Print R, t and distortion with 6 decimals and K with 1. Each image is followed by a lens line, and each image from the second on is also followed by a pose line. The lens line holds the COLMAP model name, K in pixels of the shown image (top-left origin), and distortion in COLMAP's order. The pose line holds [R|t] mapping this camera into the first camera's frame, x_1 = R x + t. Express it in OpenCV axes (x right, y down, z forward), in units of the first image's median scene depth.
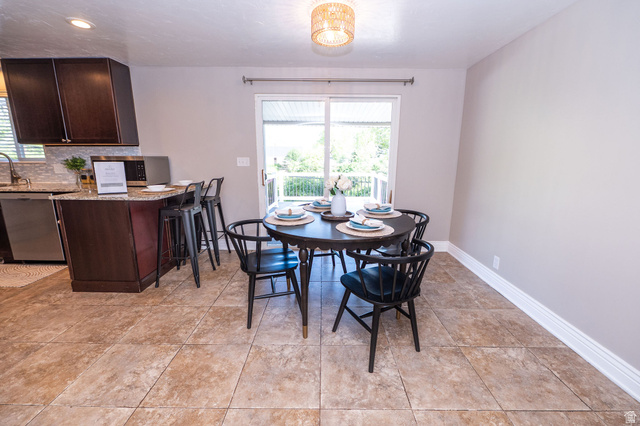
lens RADIAL K [[252.6, 0, 313.3], [0, 252.6, 210.1], [0, 0, 1]] dist [-0.011004, -0.000812]
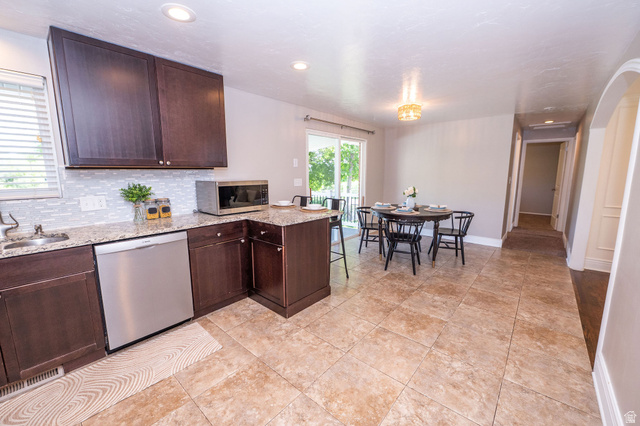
lens RADIAL K [[252.6, 0, 313.5], [0, 252.6, 213.2], [0, 0, 1]] dist [-0.011004, -0.000812]
pose [[0.676289, -0.125909, 0.725796, -1.598993], [0.159940, 0.986878, 0.022170, -0.090203], [-0.719063, 0.101091, 0.687553, 0.206576]]
